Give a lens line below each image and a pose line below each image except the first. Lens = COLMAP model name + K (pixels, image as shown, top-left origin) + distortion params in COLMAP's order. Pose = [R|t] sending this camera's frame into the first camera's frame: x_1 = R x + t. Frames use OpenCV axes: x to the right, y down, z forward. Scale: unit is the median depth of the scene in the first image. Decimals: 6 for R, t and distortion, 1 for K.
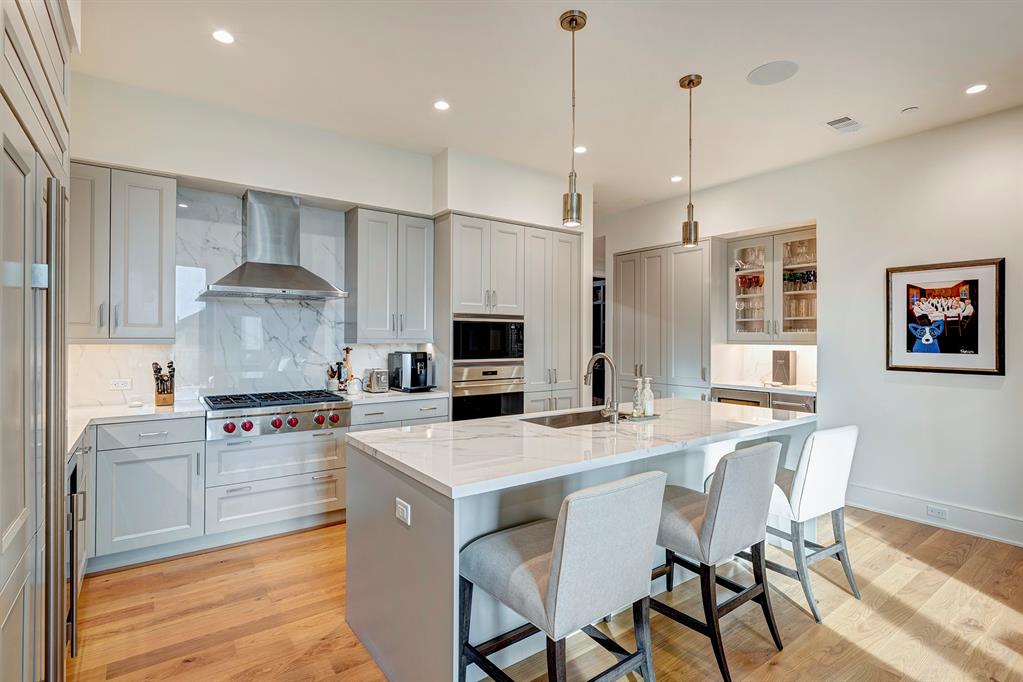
lens RADIAL K [[492.1, 0, 511.5], [0, 492.1, 341.0], [0, 0, 1]] dist [-0.002159, -0.000165]
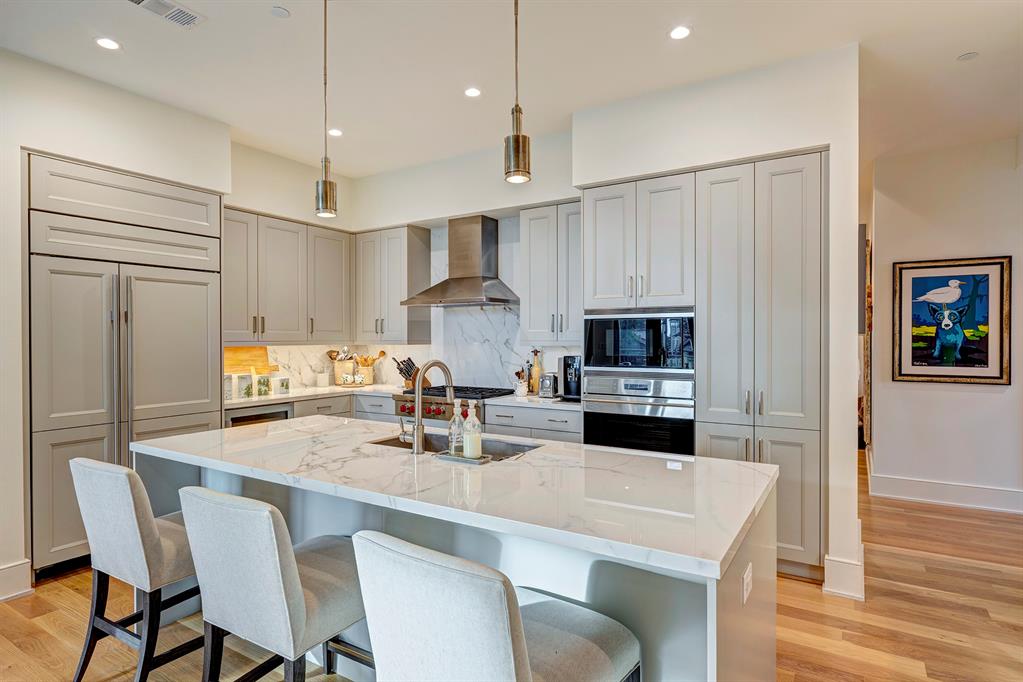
lens RADIAL K [[554.1, 0, 511.5], [0, 554.1, 341.0], [0, 0, 1]] dist [-0.000142, 0.000026]
pose [[0.369267, -0.001086, -0.929323, 0.692575], [-0.002164, 0.999996, -0.002029, -0.002063], [0.929321, 0.002761, 0.369263, 0.544201]]
